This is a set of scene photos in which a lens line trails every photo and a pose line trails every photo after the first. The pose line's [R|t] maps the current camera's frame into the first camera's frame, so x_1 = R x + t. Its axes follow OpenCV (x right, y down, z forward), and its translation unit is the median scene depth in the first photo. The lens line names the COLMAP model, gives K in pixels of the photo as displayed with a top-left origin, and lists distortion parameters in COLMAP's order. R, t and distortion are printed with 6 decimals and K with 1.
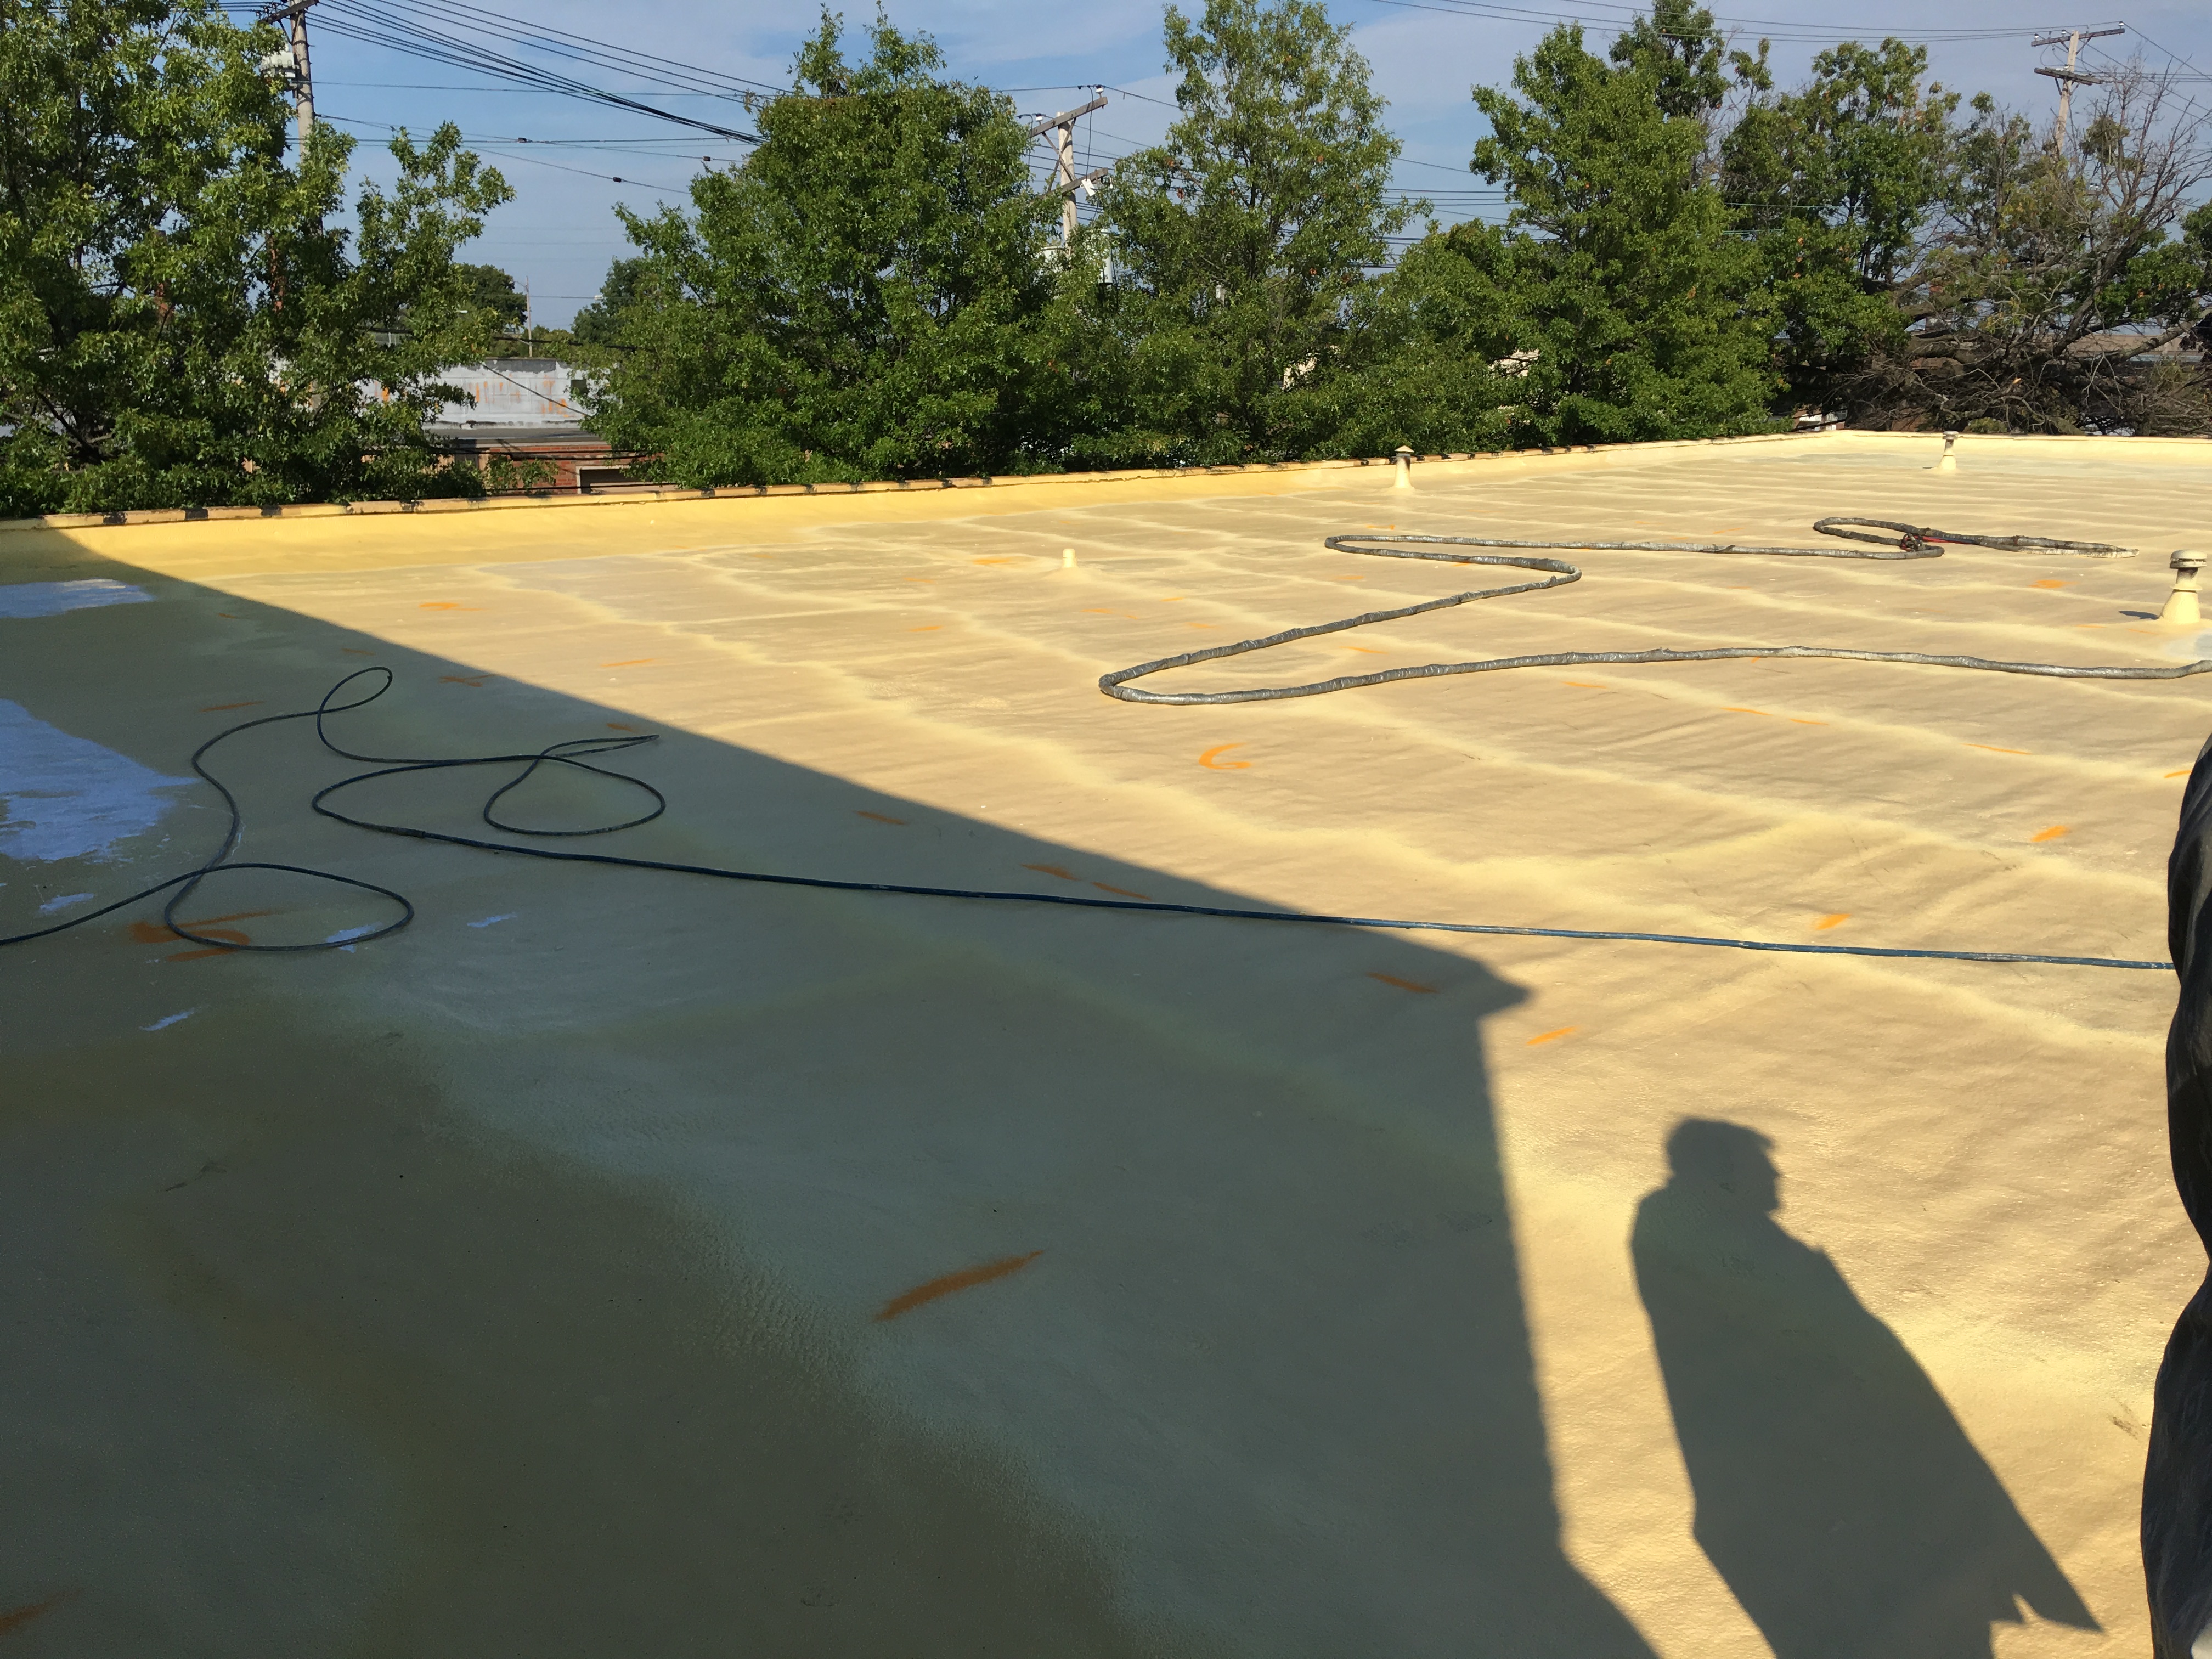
lens RADIAL K [[1837.1, 0, 1107.9], [0, 1837.1, 808.7], [0, 0, 1]] dist [0.119409, -0.179918]
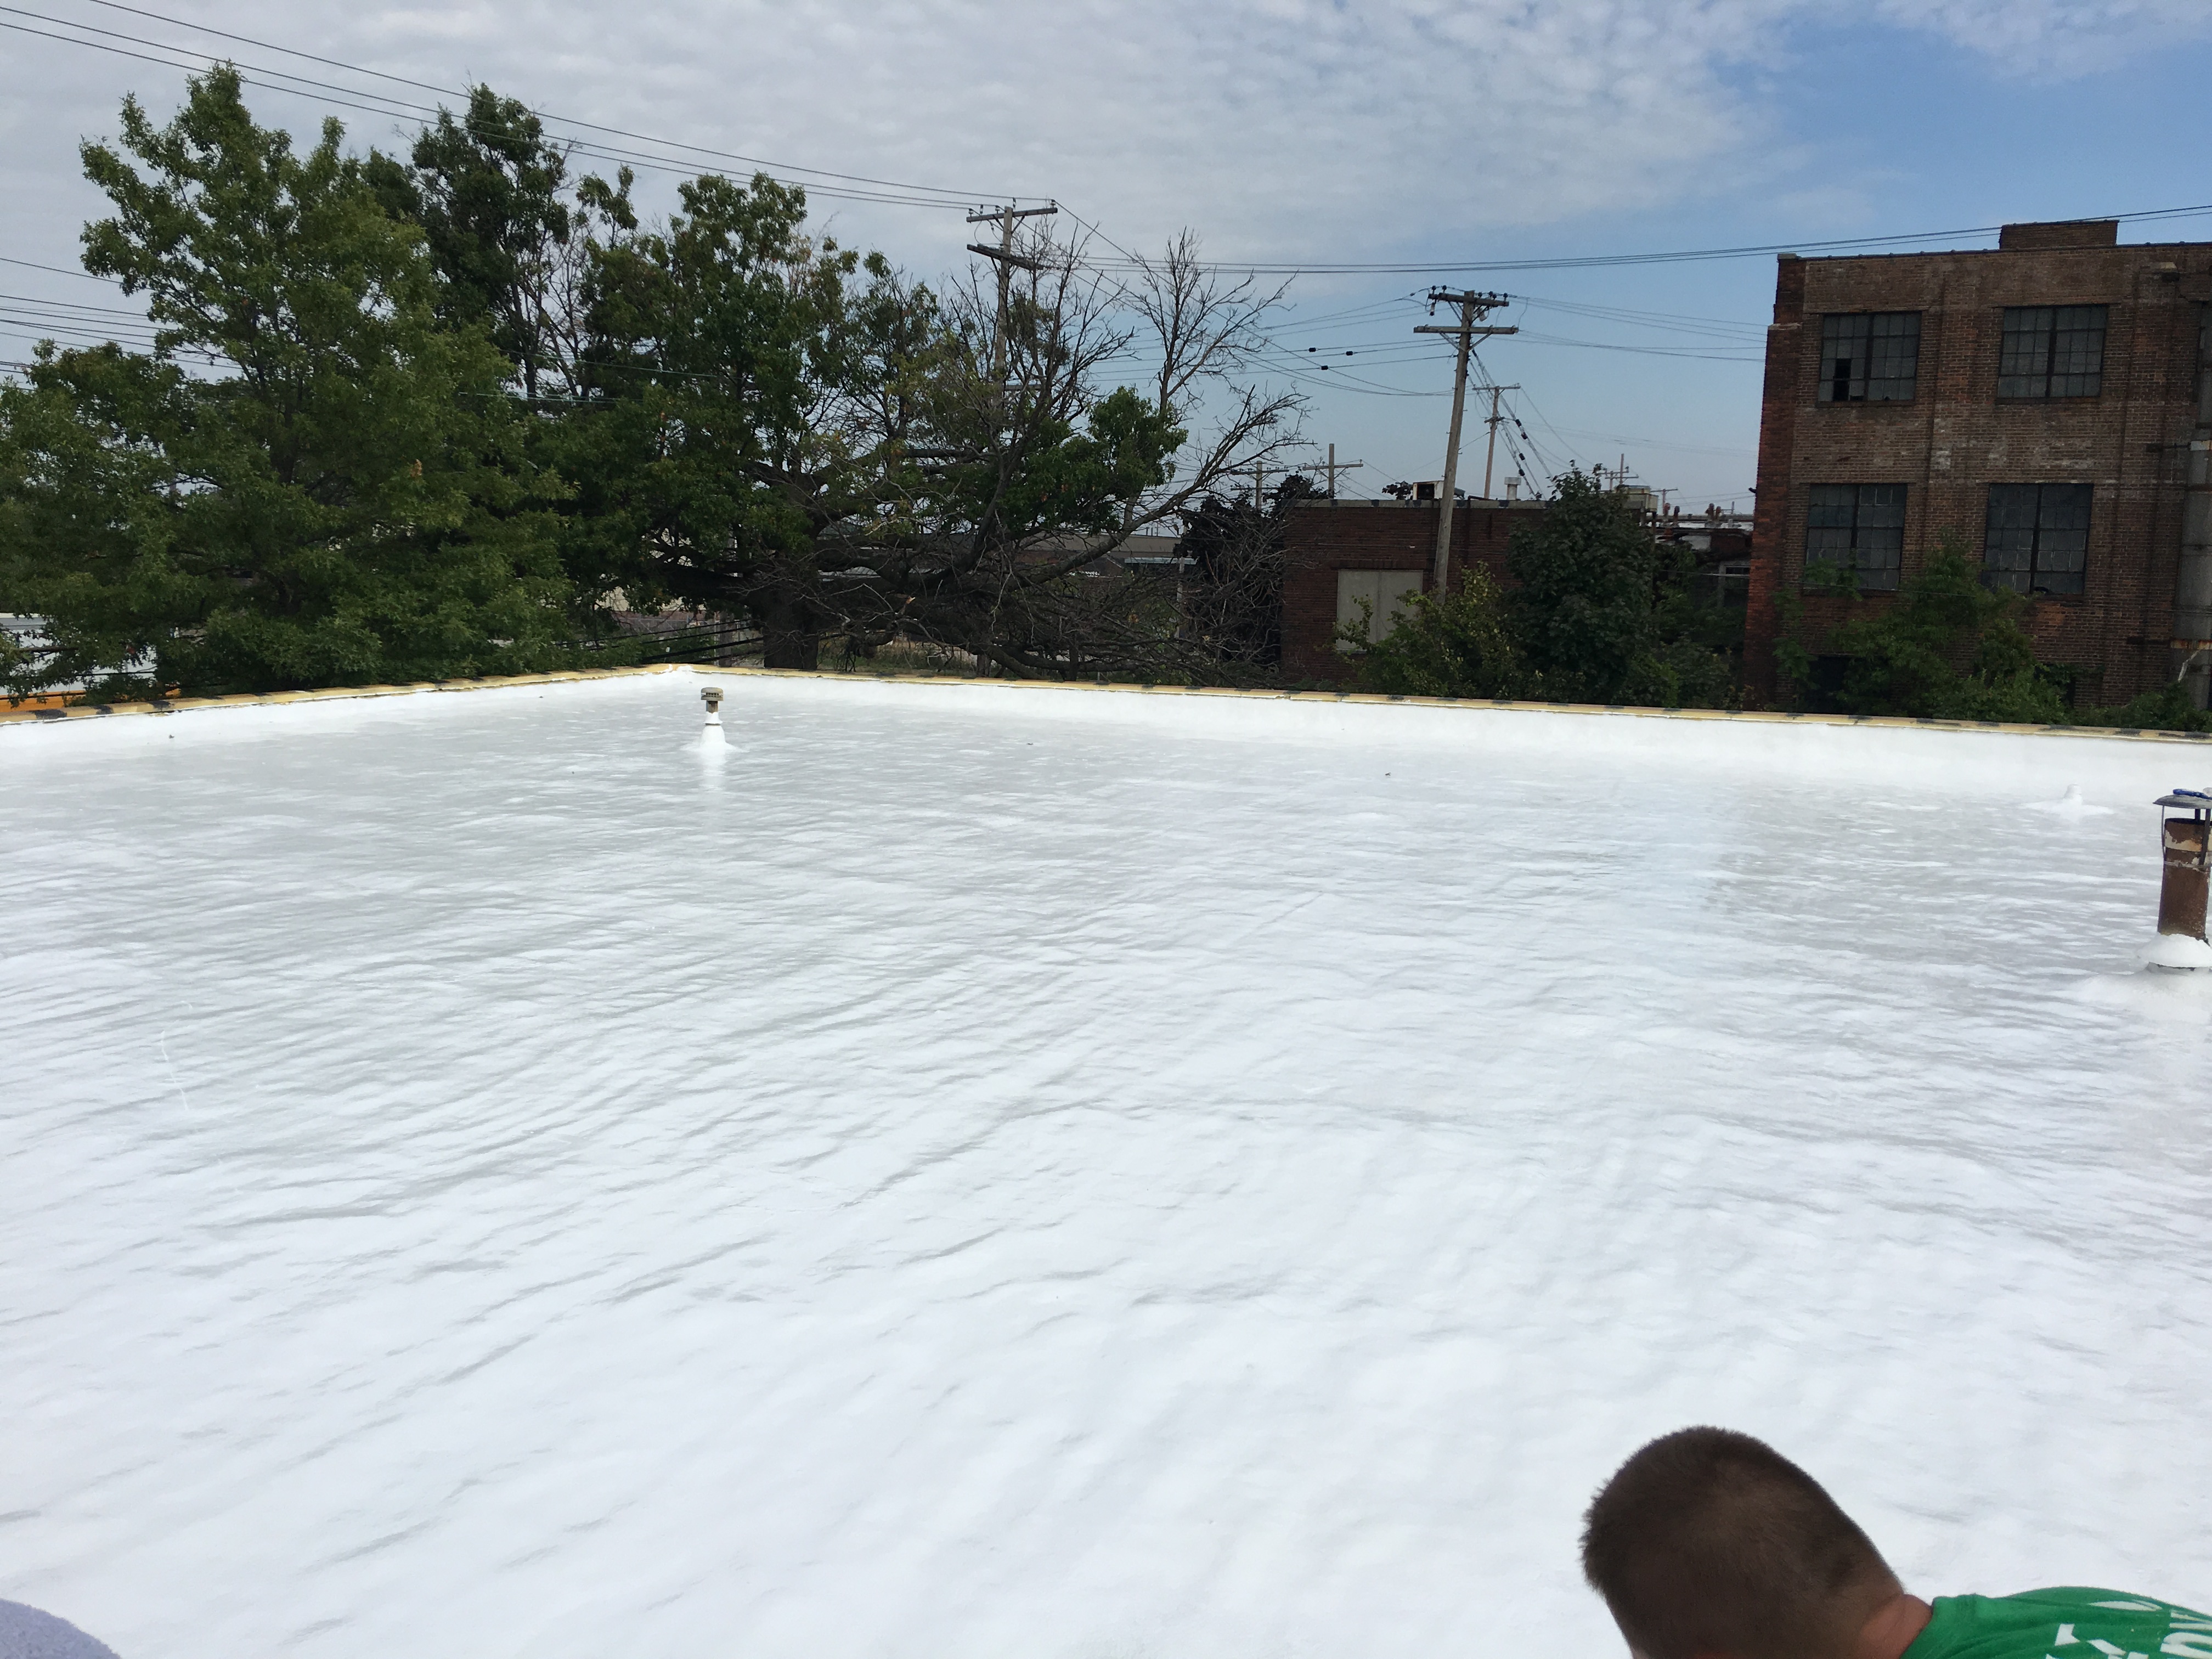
lens RADIAL K [[1858.8, 0, 1085.7], [0, 1858.8, 806.2], [0, 0, 1]] dist [0.135560, -0.203031]
pose [[0.908177, -0.036611, 0.416983, 0.228418], [0.077384, 0.993681, -0.081295, -0.075405], [-0.411372, 0.106098, 0.905272, 0.276156]]
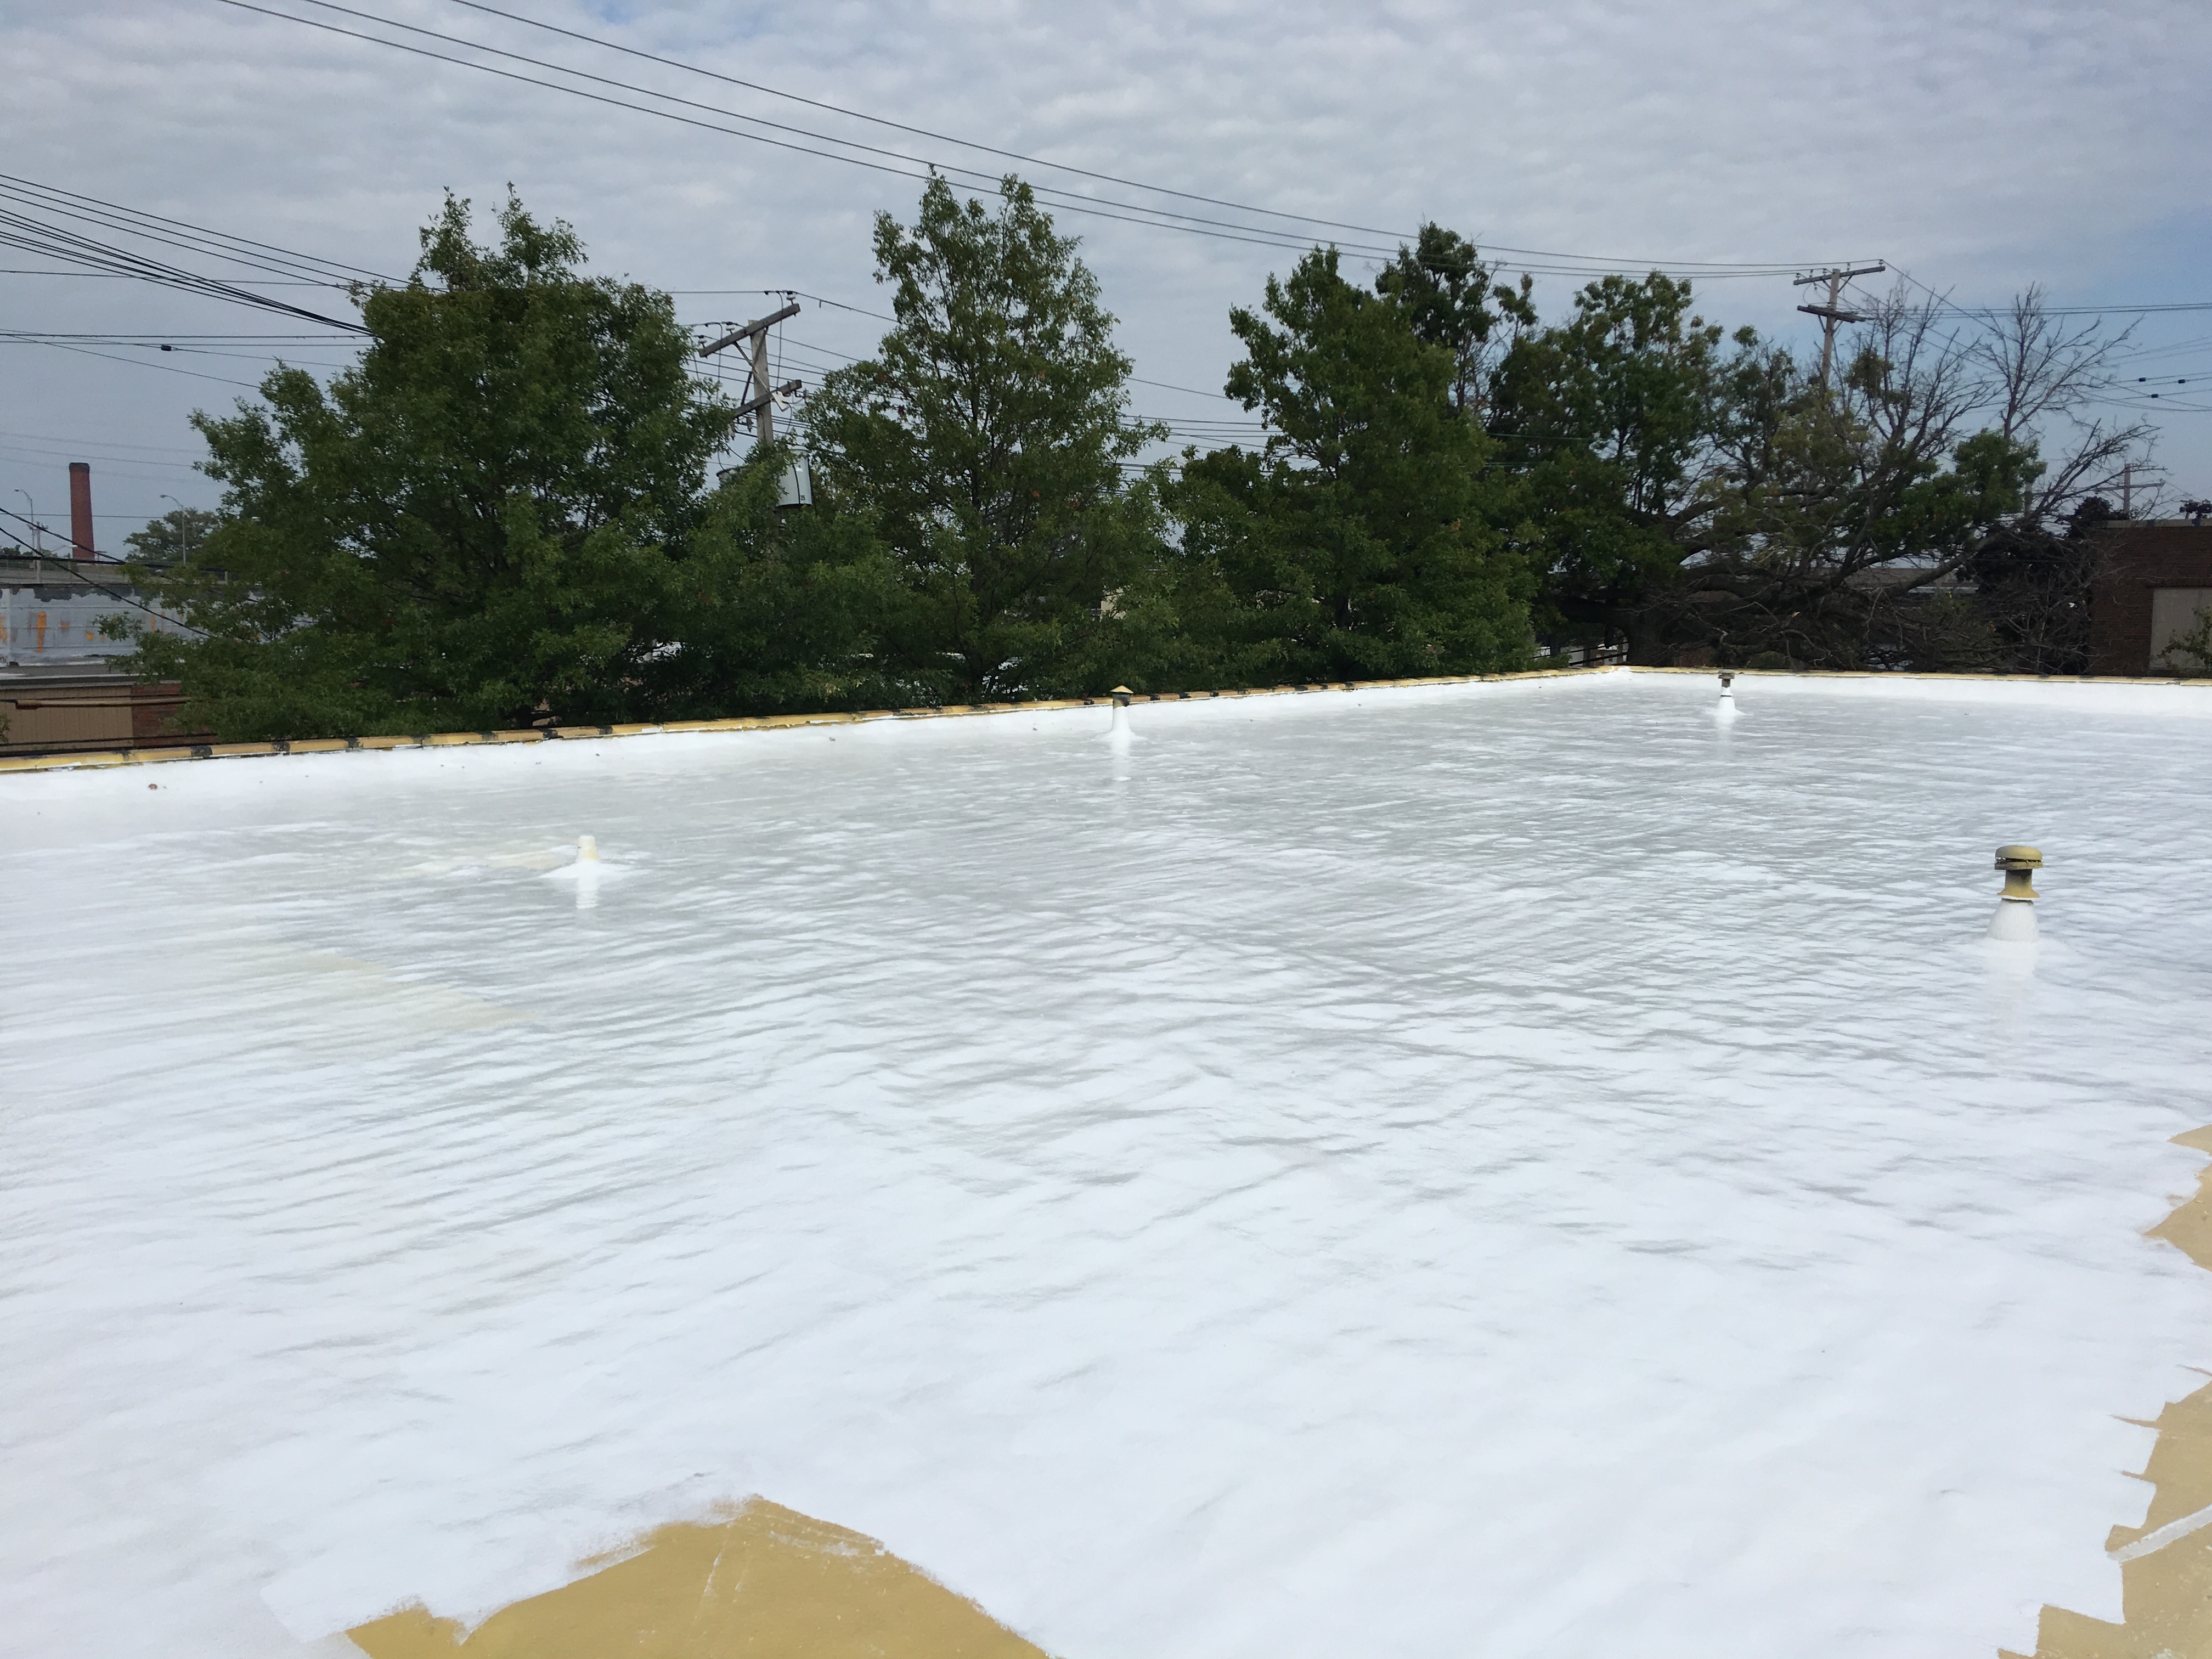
lens RADIAL K [[1833.2, 0, 1103.7], [0, 1833.2, 835.1], [0, 0, 1]] dist [0.124954, -0.187535]
pose [[0.996240, -0.009839, 0.086070, 0.050736], [0.018759, 0.994458, -0.103451, -0.024763], [-0.084576, 0.104677, 0.990904, 0.099328]]
